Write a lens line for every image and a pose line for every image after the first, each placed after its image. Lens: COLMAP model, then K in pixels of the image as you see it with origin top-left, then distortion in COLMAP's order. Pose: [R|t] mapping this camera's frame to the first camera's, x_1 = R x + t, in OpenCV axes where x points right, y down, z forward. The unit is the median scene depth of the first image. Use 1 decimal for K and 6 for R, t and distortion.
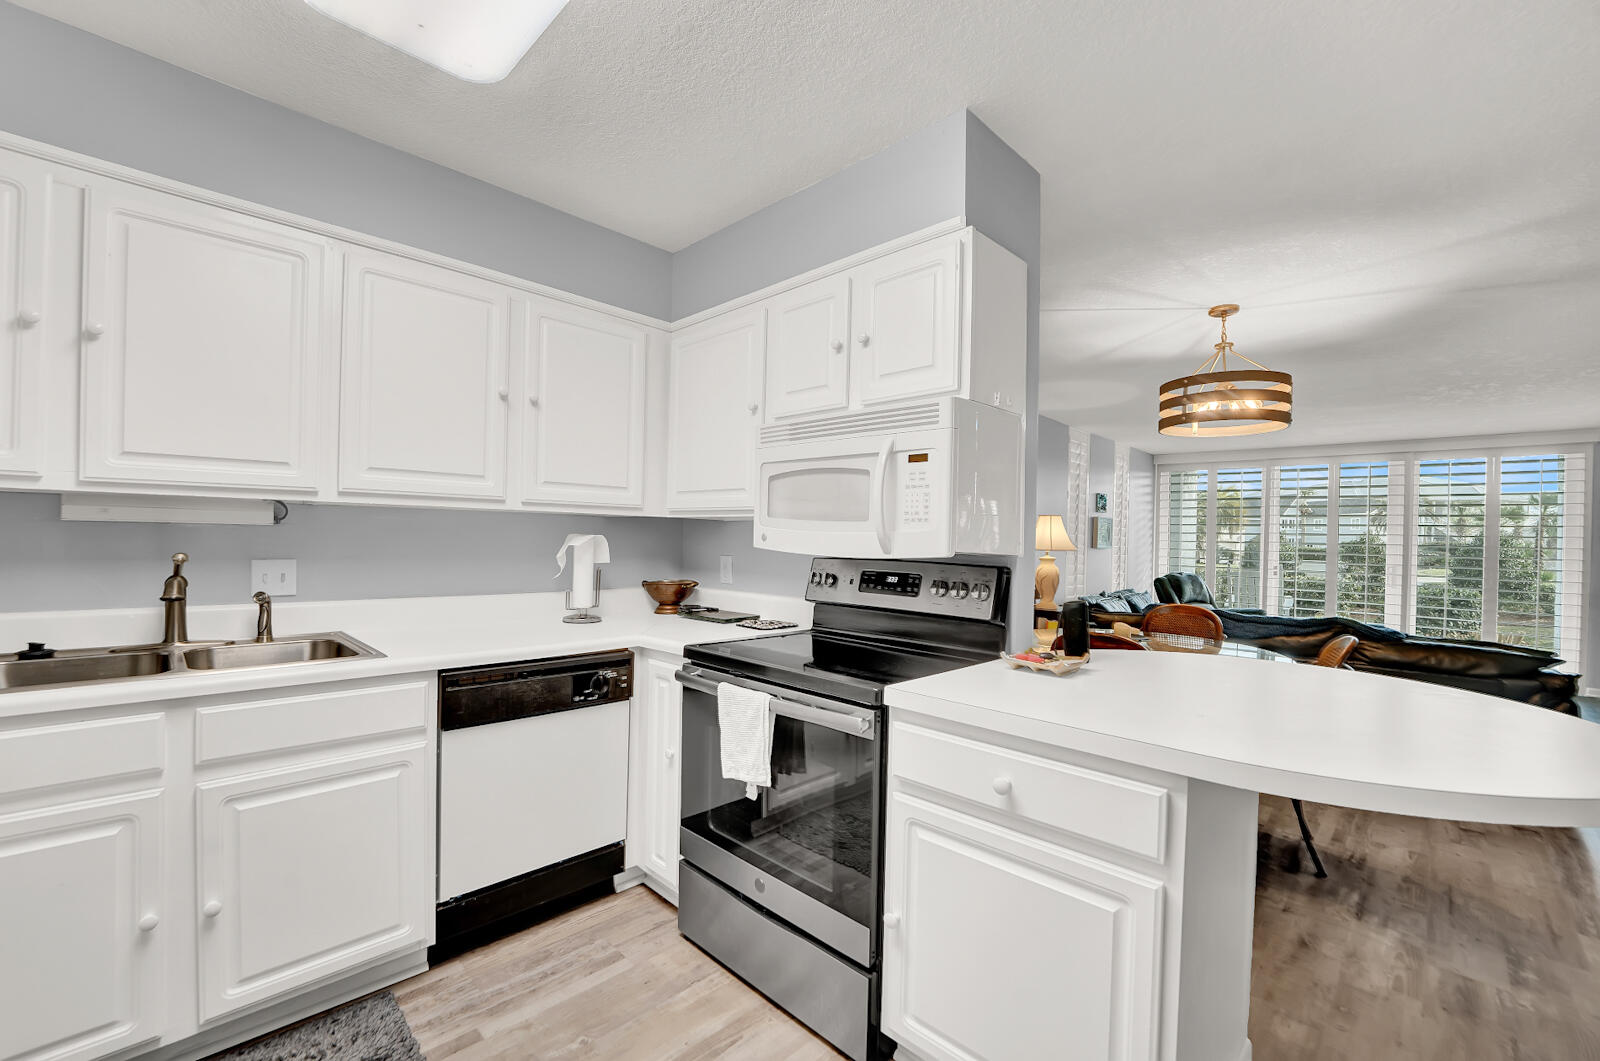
lens RADIAL K [[652.4, 0, 788.9], [0, 652.4, 538.1], [0, 0, 1]] dist [-0.035666, 0.006201]
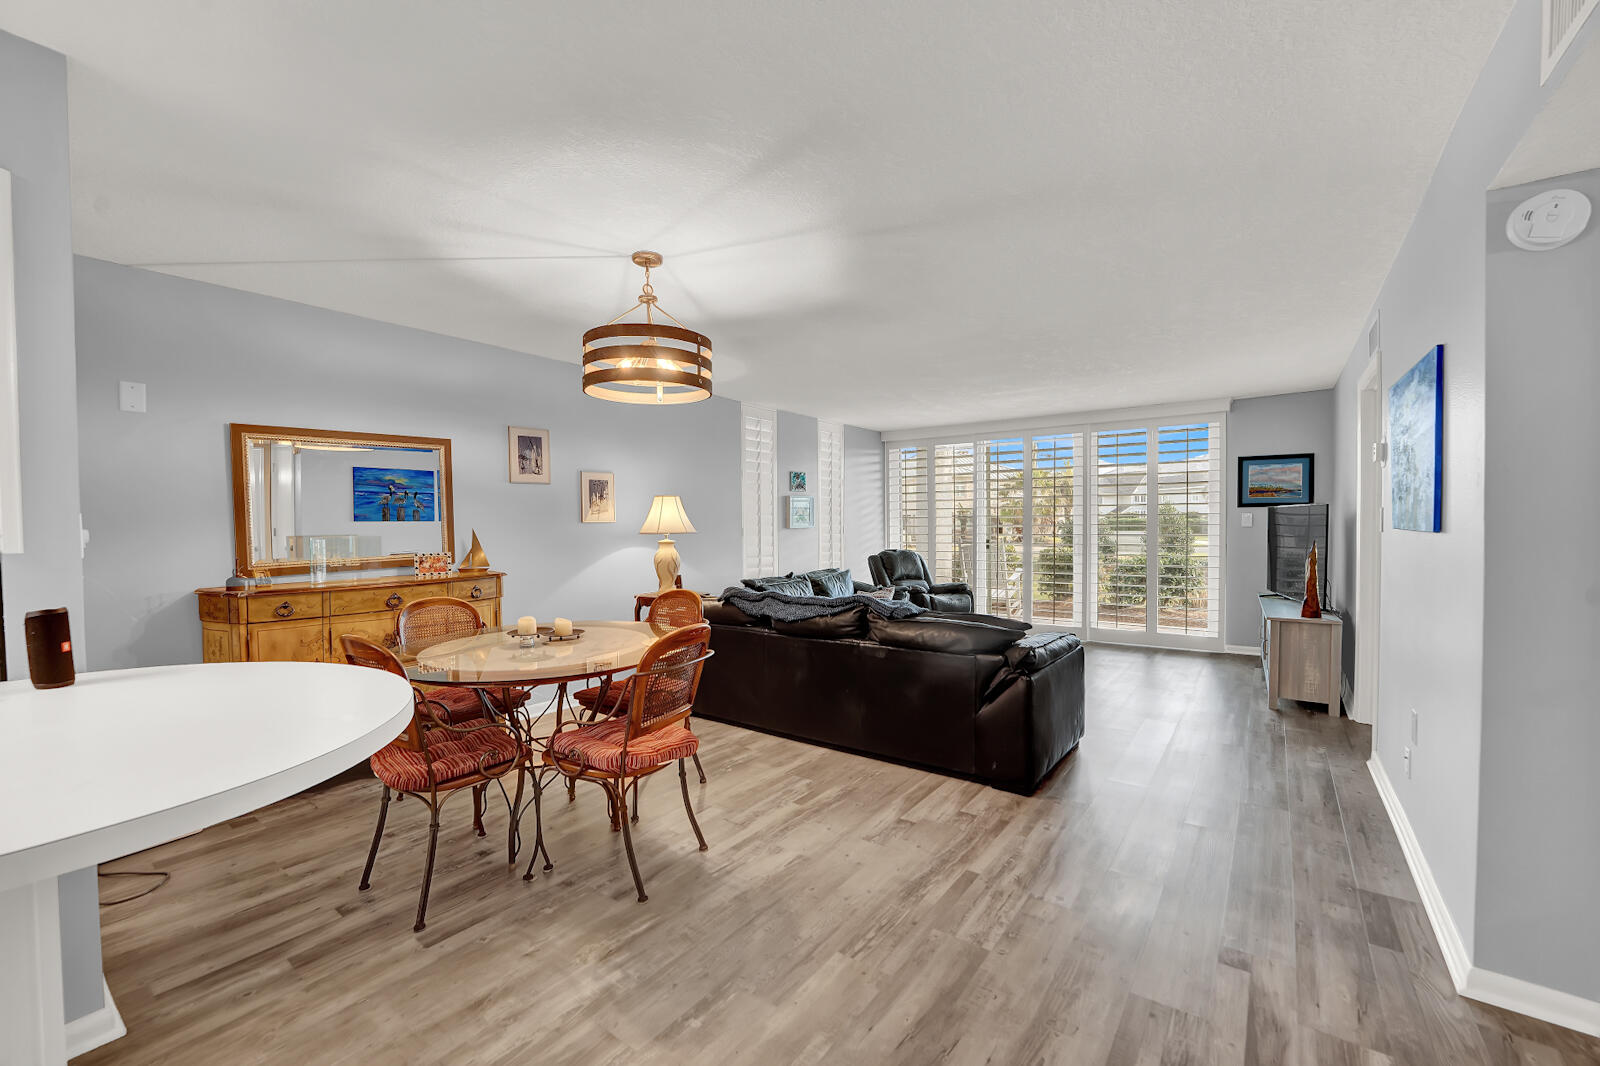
lens RADIAL K [[650.6, 0, 792.5], [0, 650.6, 538.9], [0, 0, 1]] dist [-0.034548, 0.005527]
pose [[0.987708, -0.037364, 0.151778, 1.160725], [0.033877, 0.999101, 0.025497, 0.024258], [-0.152594, -0.020041, 0.988086, 0.127304]]
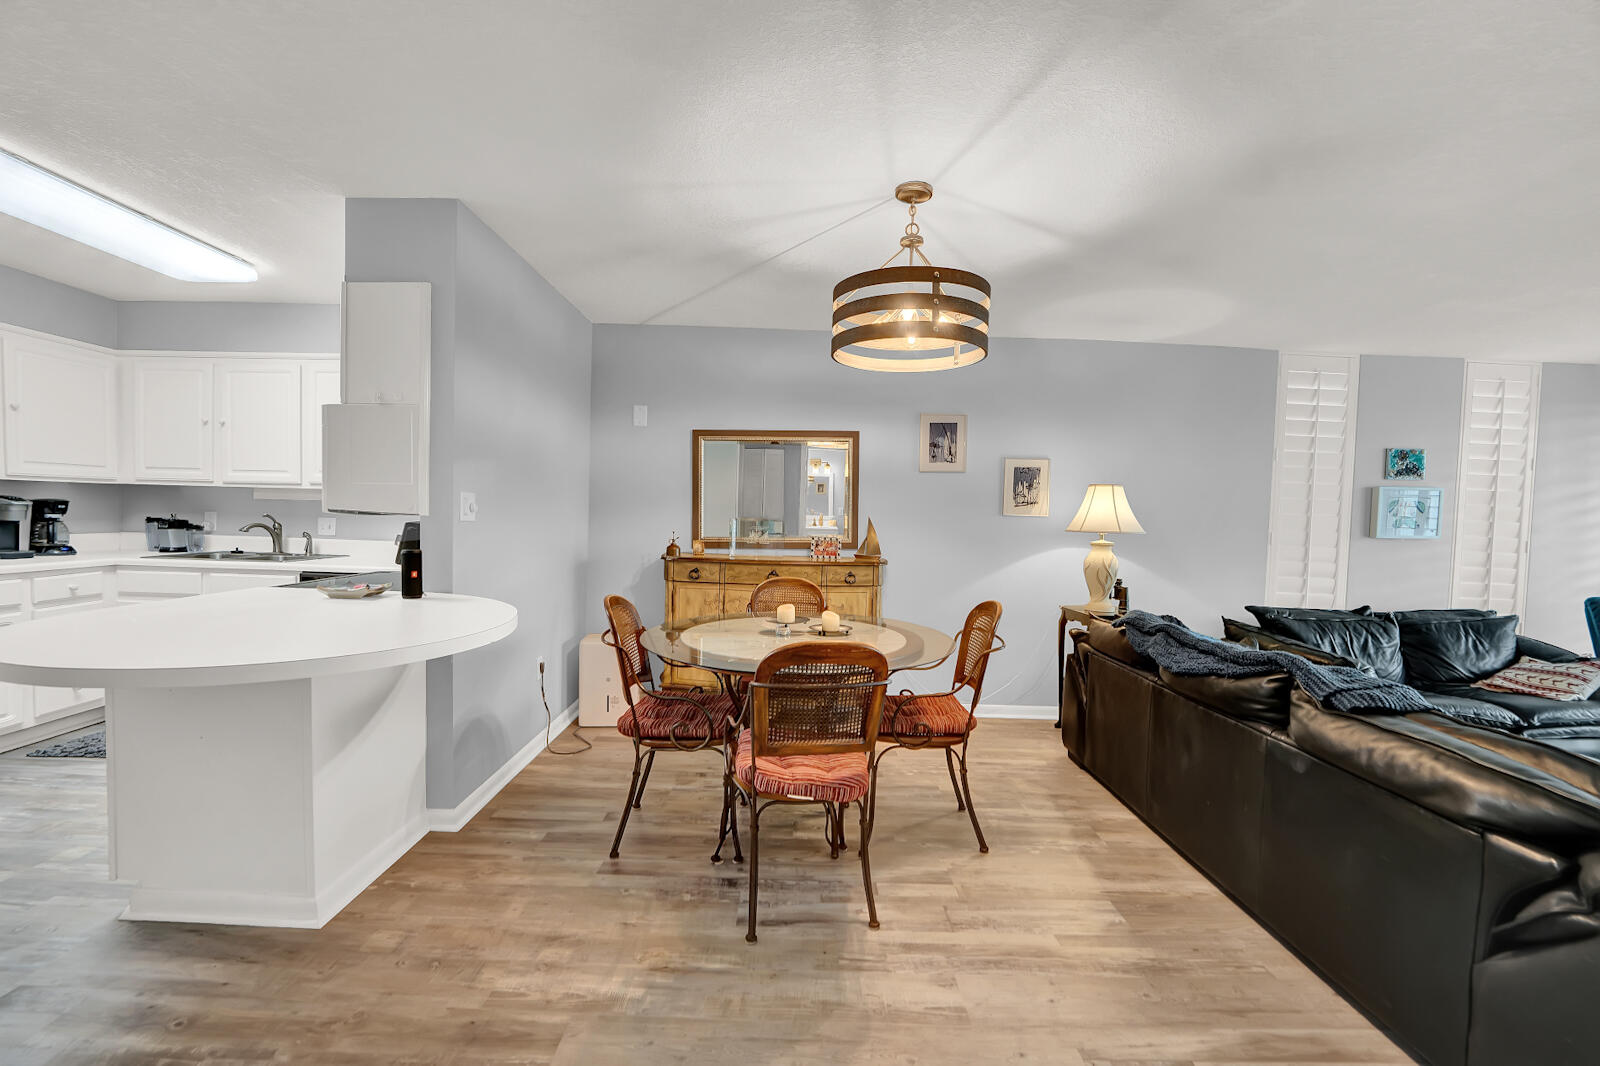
lens RADIAL K [[650.6, 0, 792.5], [0, 650.6, 538.9], [0, 0, 1]] dist [-0.034548, 0.005527]
pose [[0.713528, 0.024411, -0.700201, 1.760258], [-0.013094, 0.999683, 0.021508, 0.038864], [0.700504, -0.006178, 0.713622, 0.603876]]
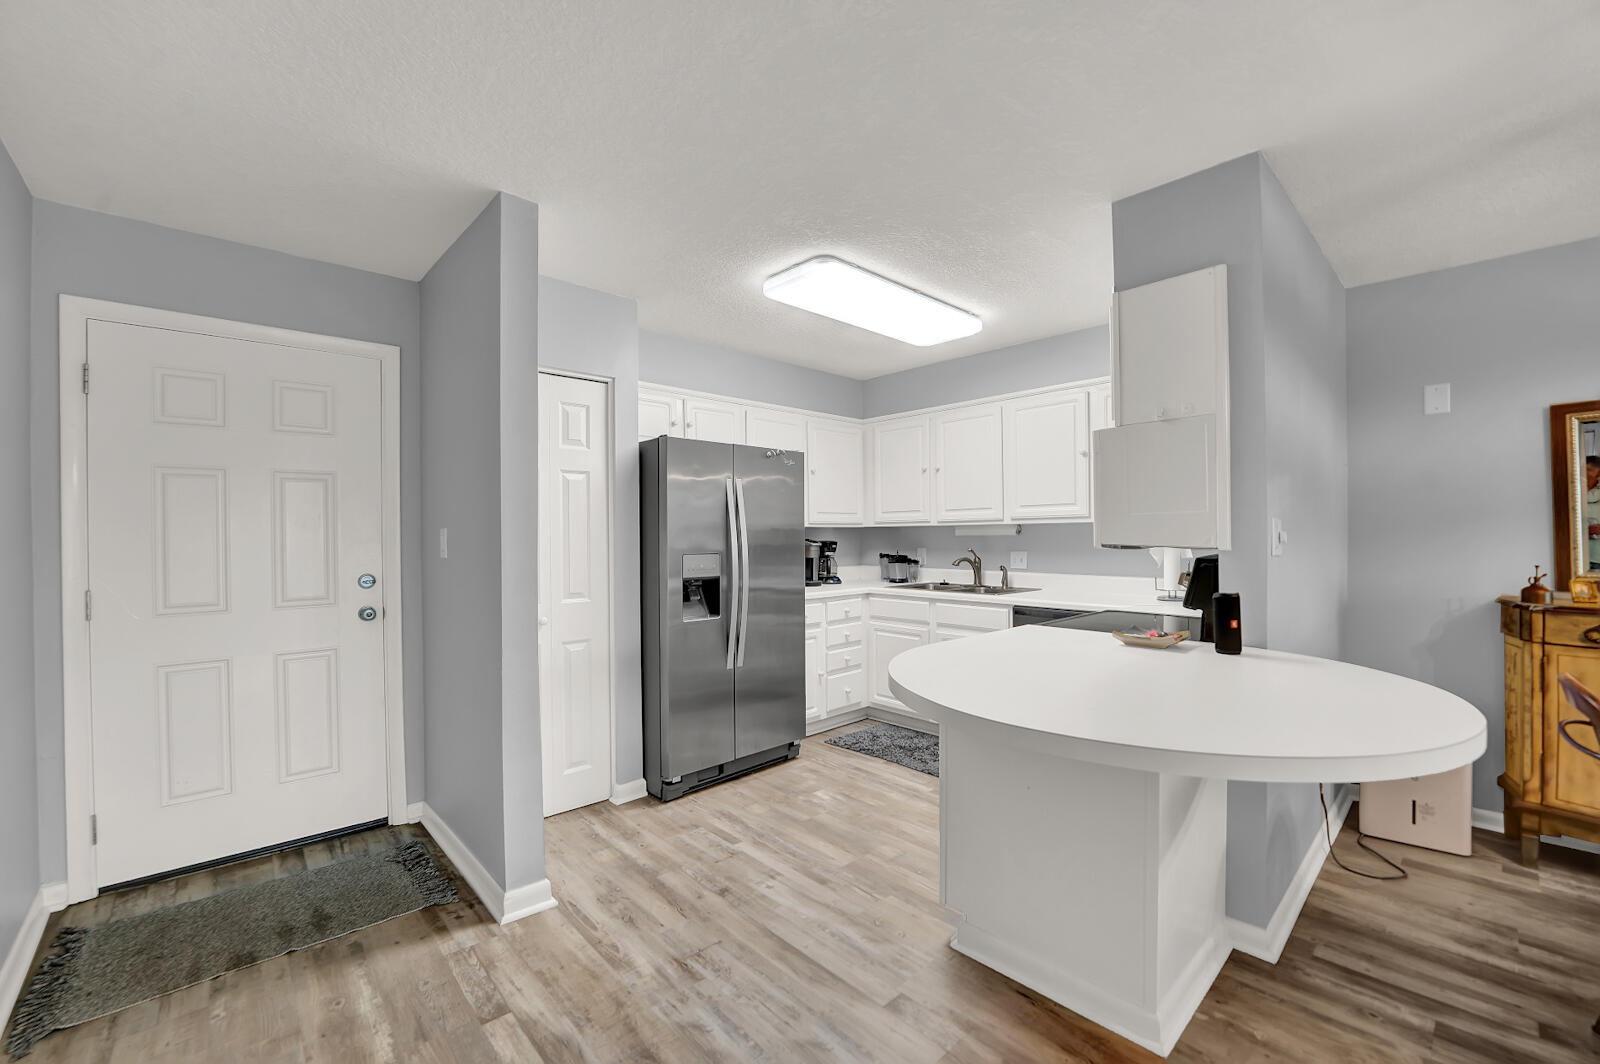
lens RADIAL K [[650.6, 0, 792.5], [0, 650.6, 537.9], [0, 0, 1]] dist [-0.034548, 0.005527]
pose [[-0.038695, -0.019869, -0.999054, 1.402216], [0.003813, 0.999792, -0.020031, 0.028879], [0.999244, -0.004584, -0.038611, 0.353592]]
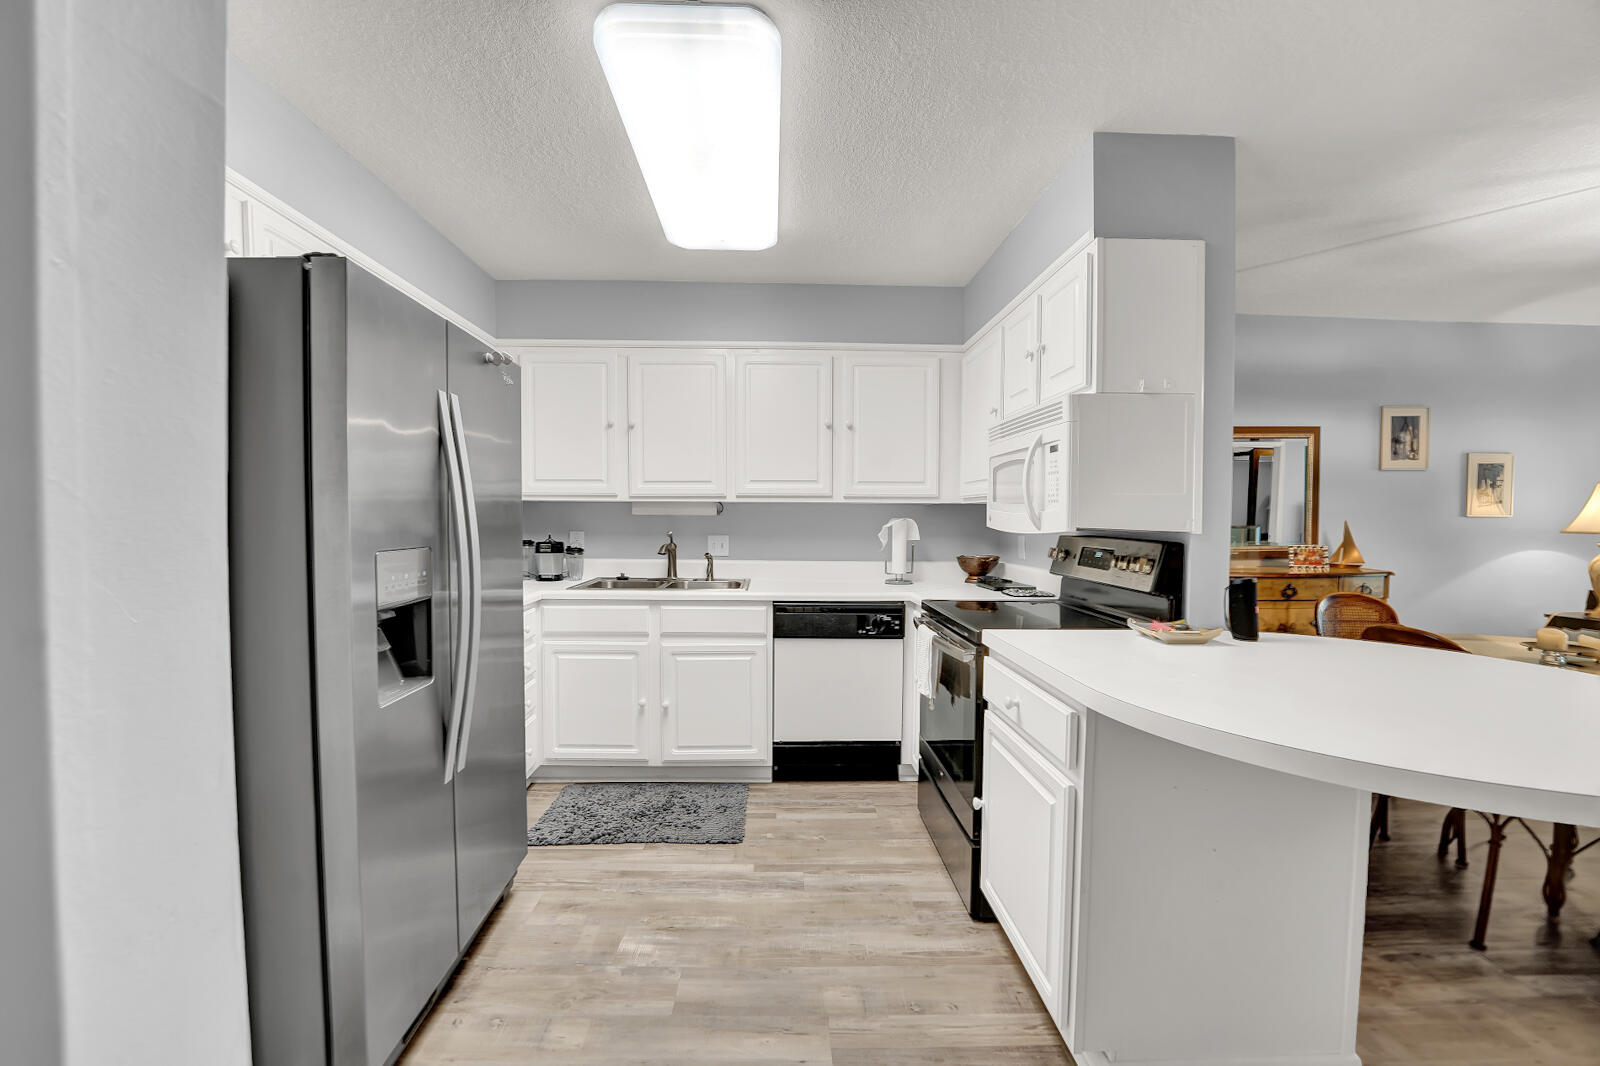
lens RADIAL K [[652.4, 0, 788.9], [0, 652.4, 540.6], [0, 0, 1]] dist [-0.035666, 0.006201]
pose [[0.726441, 0.006670, -0.687197, 0.586147], [0.009201, 0.999769, 0.019430, 0.015321], [0.687167, -0.020438, 0.726211, -0.171198]]
